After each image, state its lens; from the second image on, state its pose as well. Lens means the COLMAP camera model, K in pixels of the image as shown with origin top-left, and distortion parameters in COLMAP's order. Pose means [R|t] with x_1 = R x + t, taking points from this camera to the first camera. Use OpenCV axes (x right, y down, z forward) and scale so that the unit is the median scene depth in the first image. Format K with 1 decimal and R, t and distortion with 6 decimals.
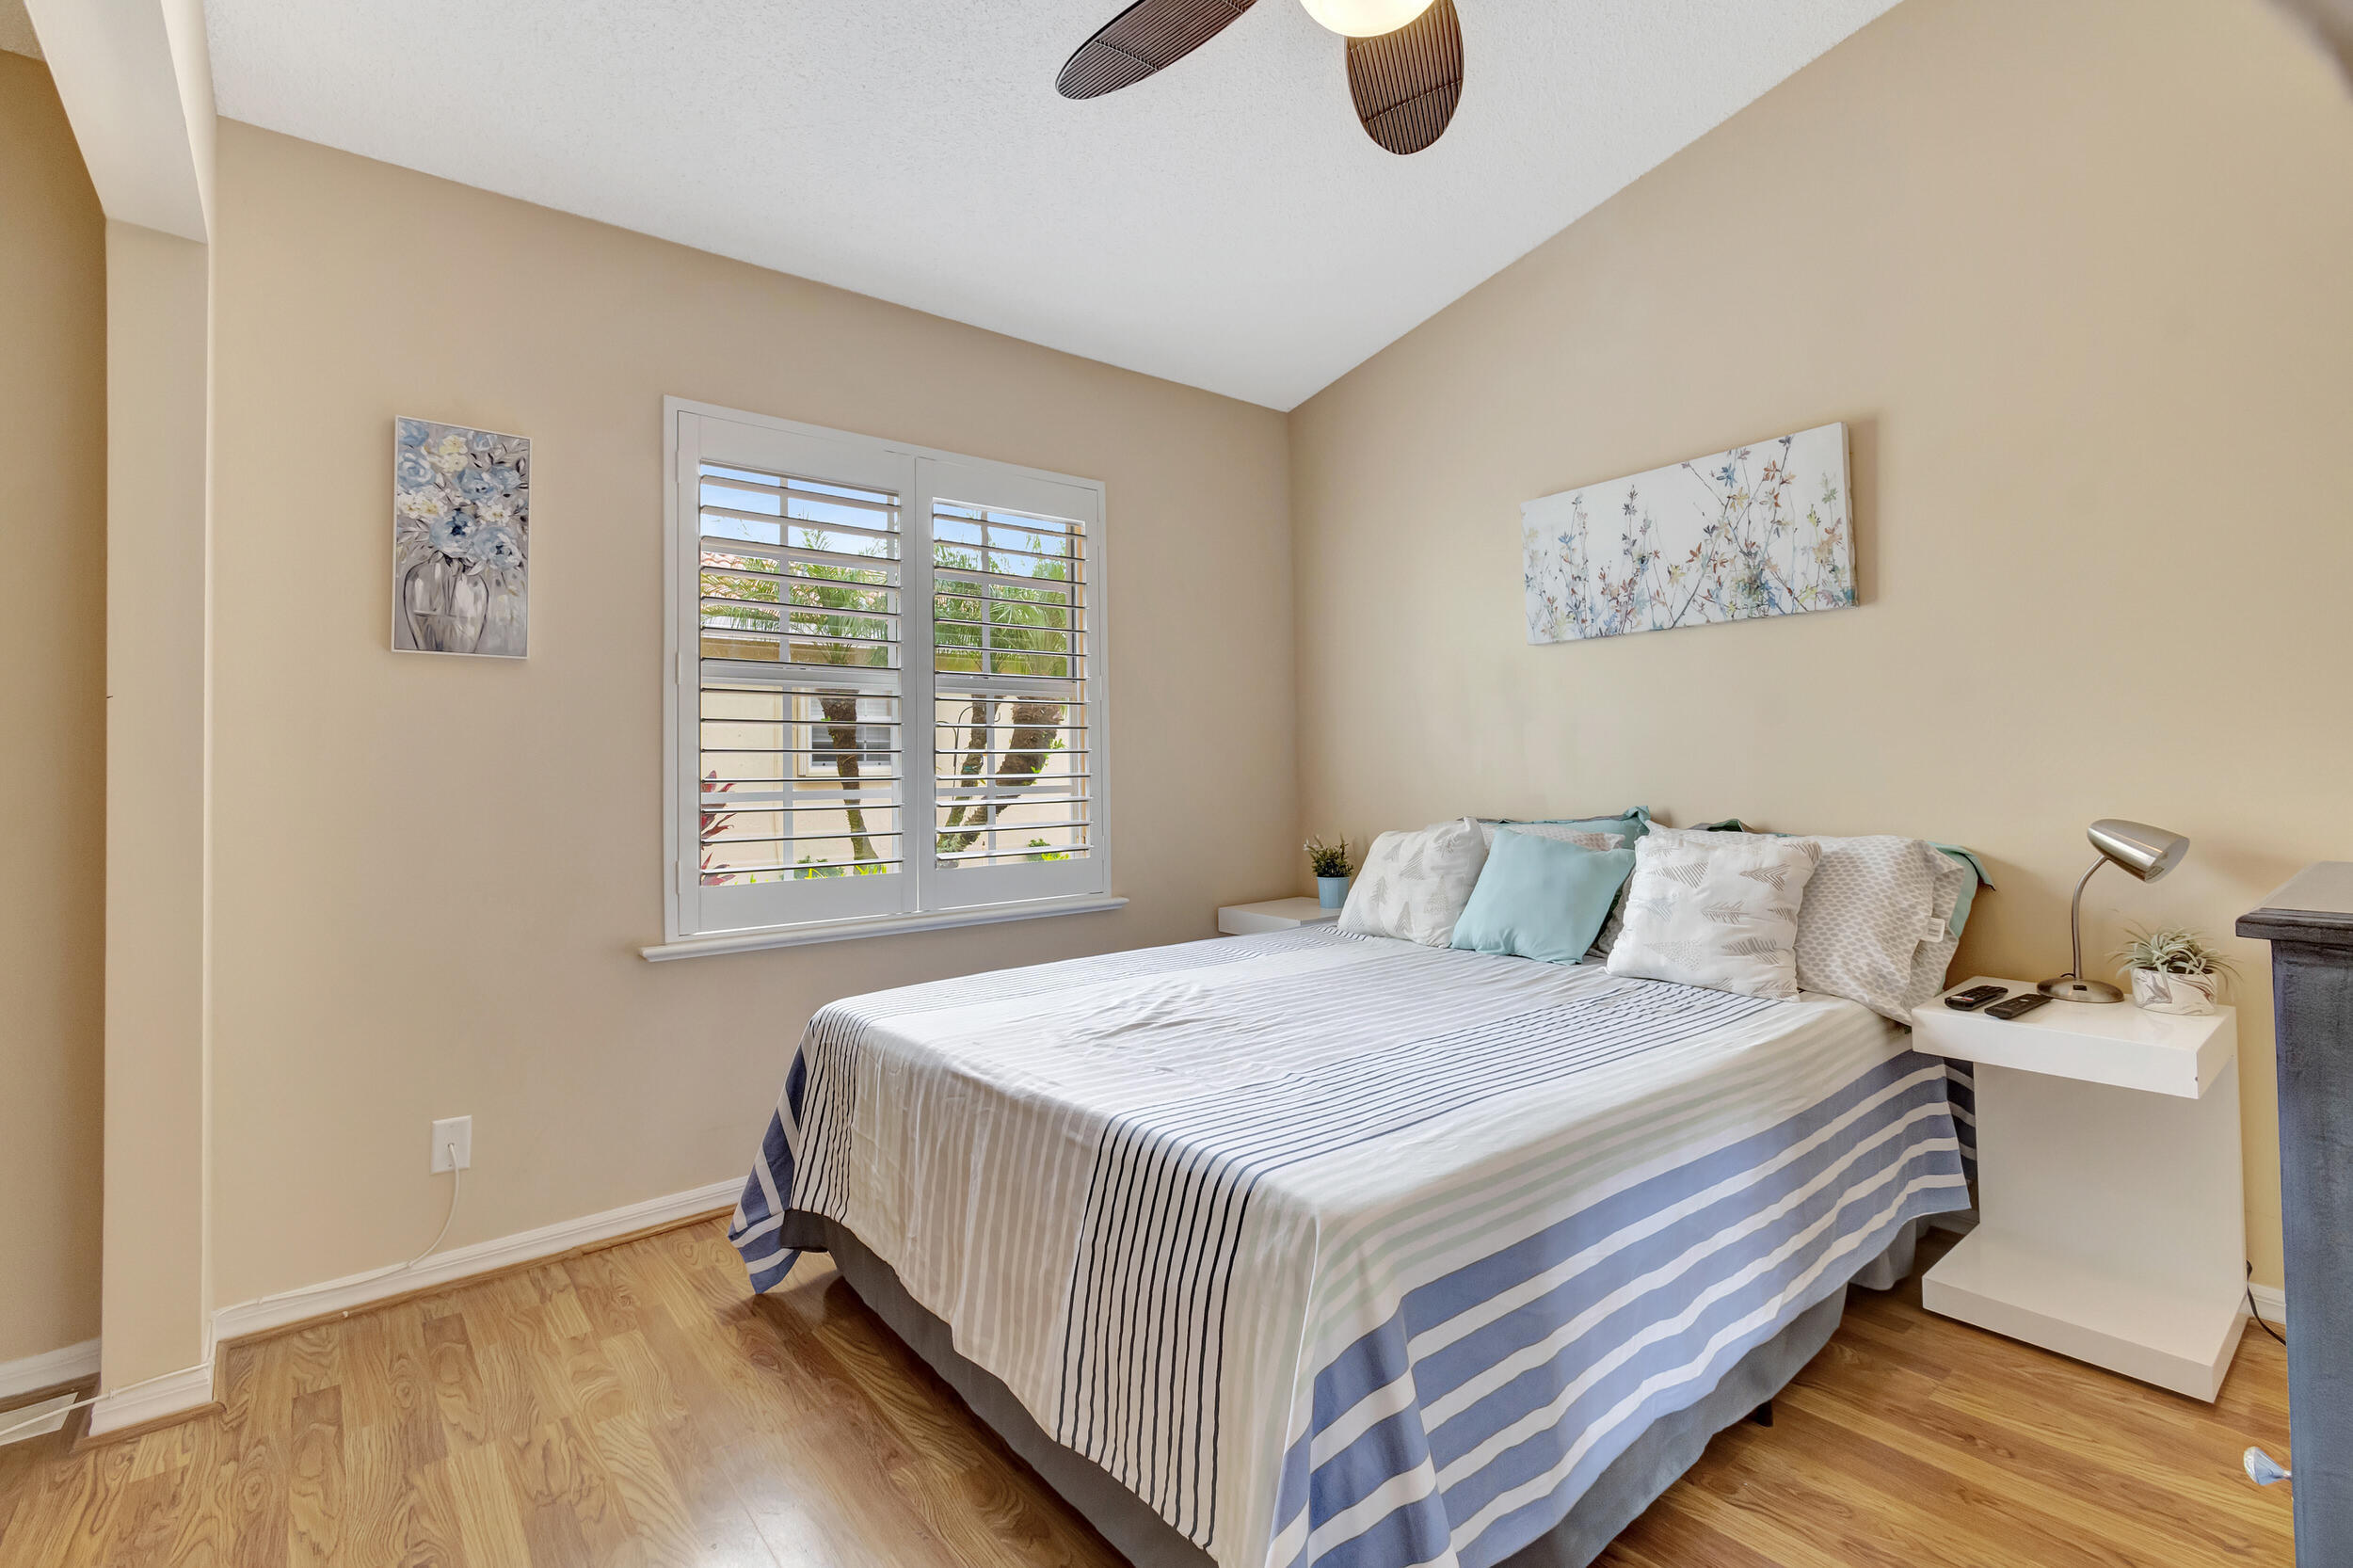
lens RADIAL K [[1055.7, 0, 1159.3], [0, 1055.7, 782.9], [0, 0, 1]] dist [0.001248, -0.000258]
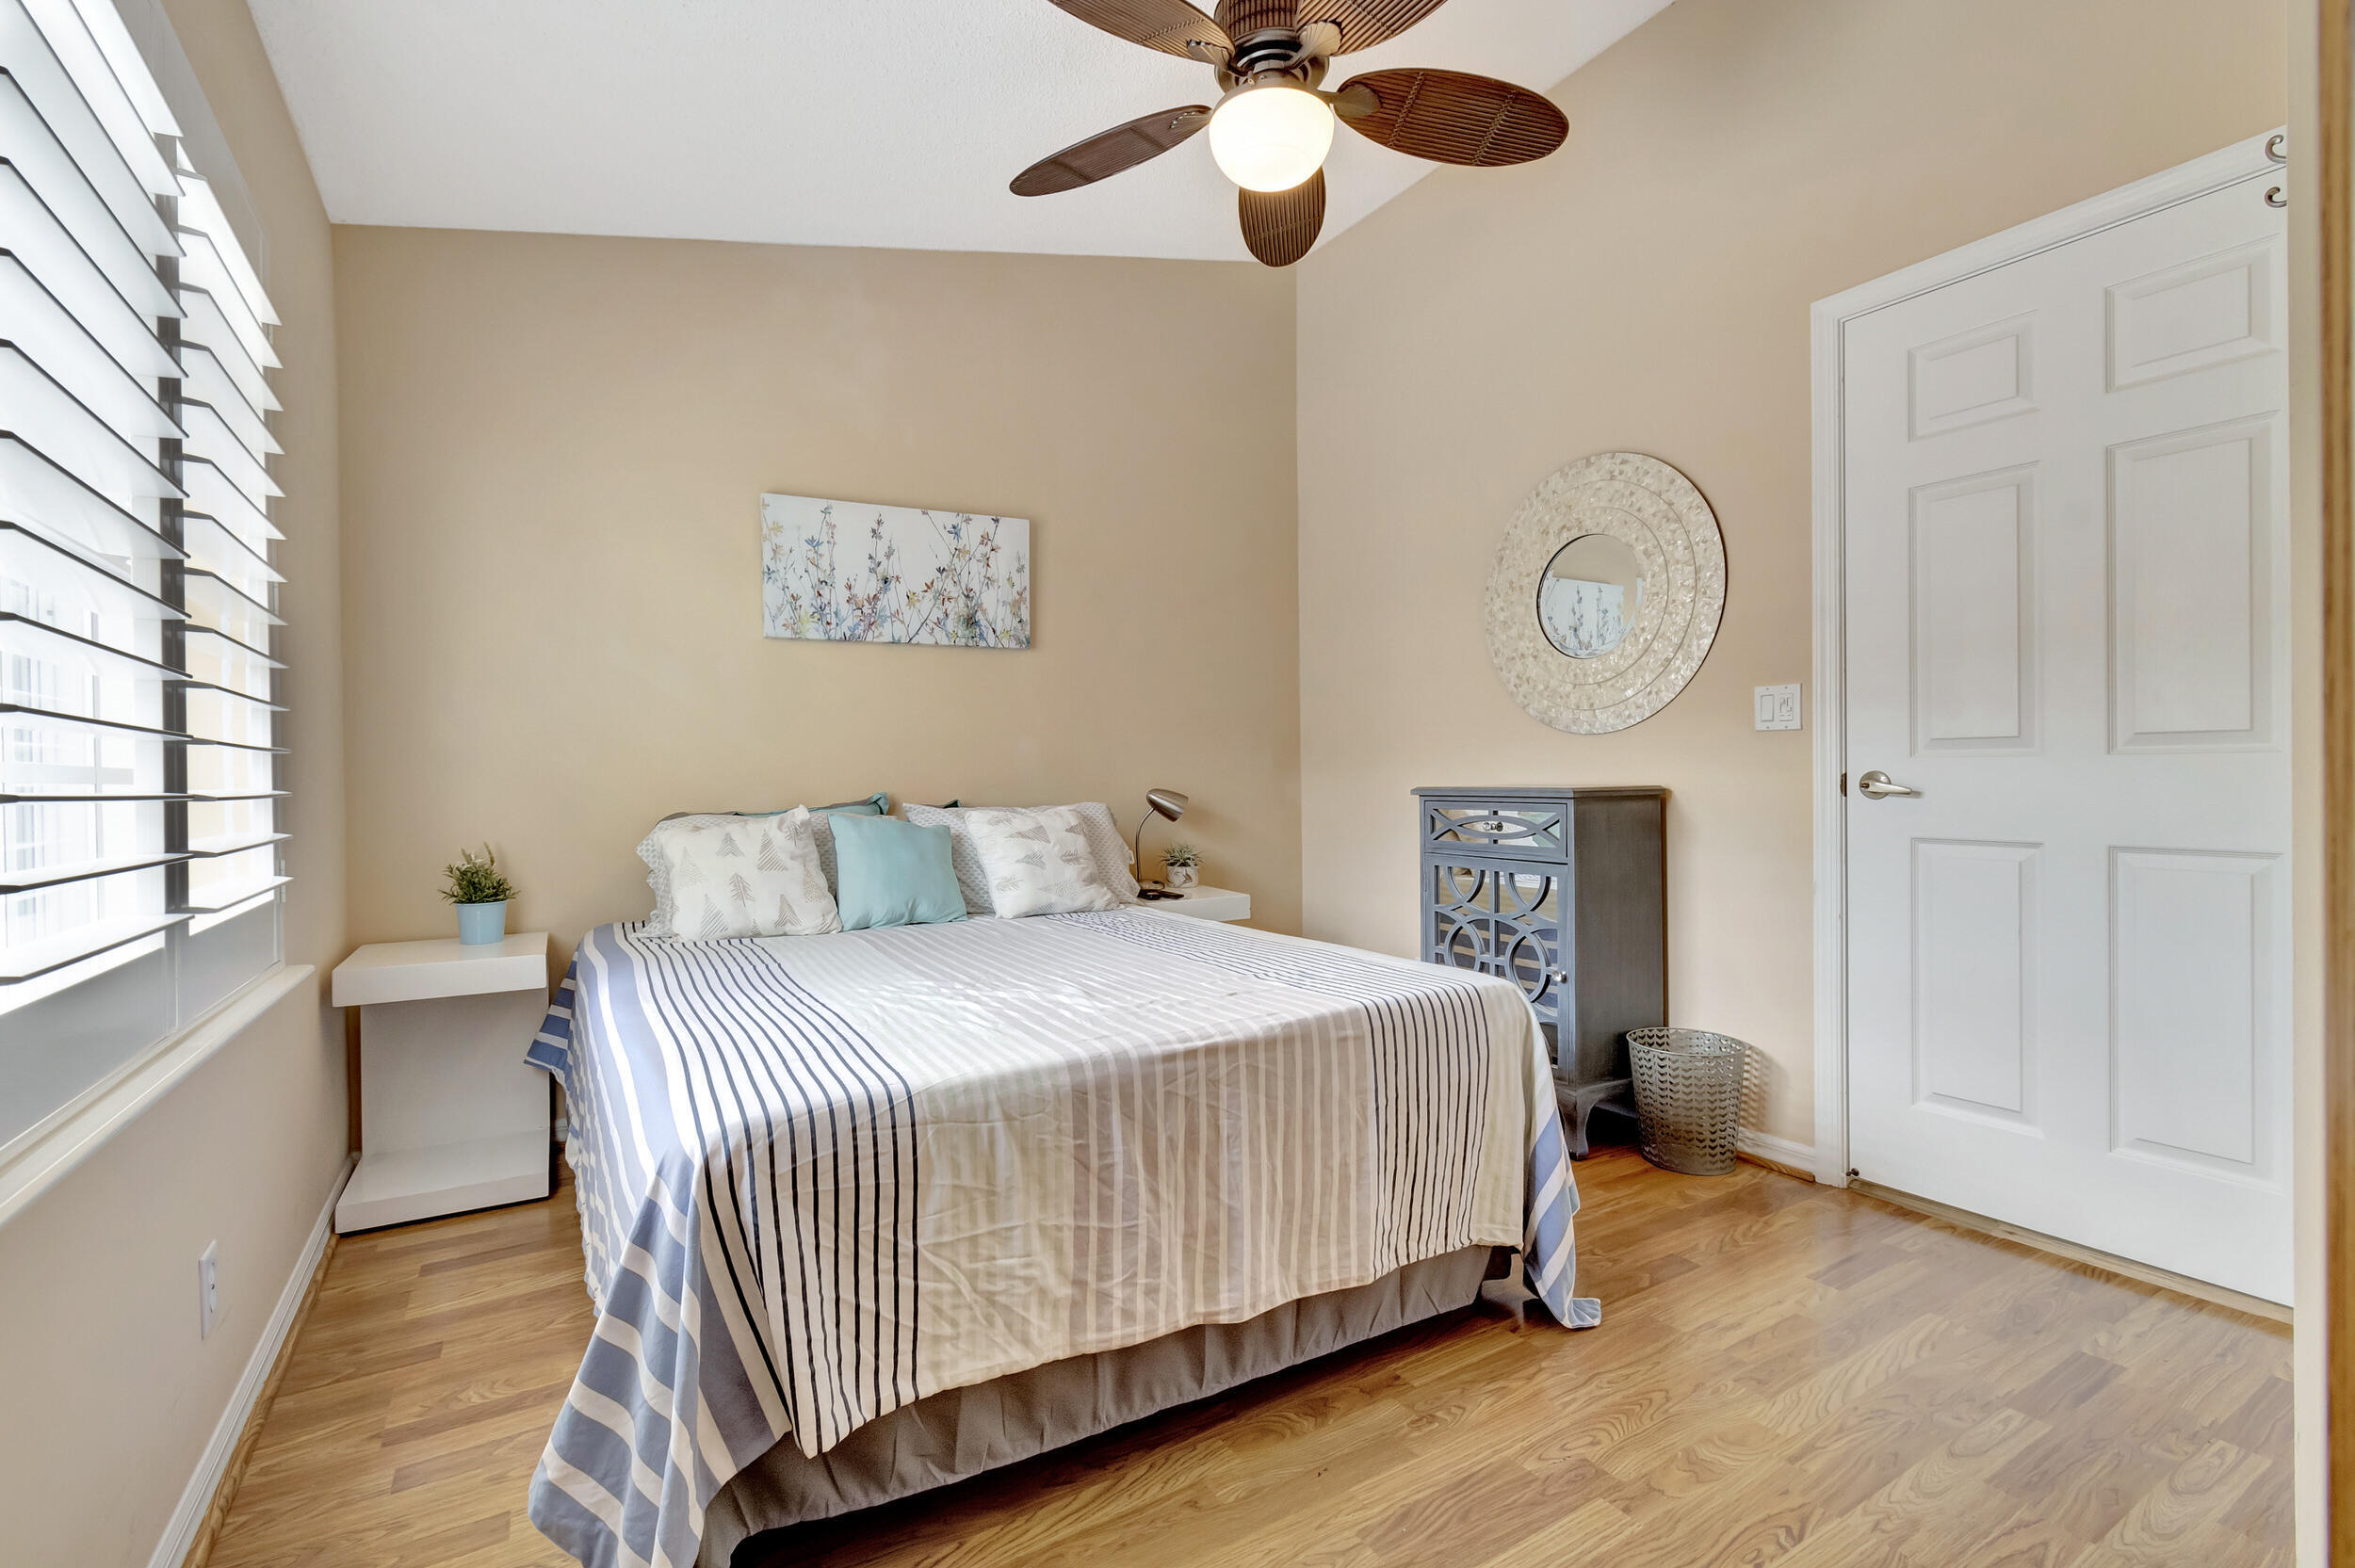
lens RADIAL K [[1054.4, 0, 1164.8], [0, 1054.4, 827.2], [0, 0, 1]] dist [0.000872, 0.000055]
pose [[0.134338, -0.033694, 0.990363, -0.715546], [0.026286, 0.999191, 0.030429, 0.036175], [-0.990587, 0.021945, 0.135115, 0.585502]]
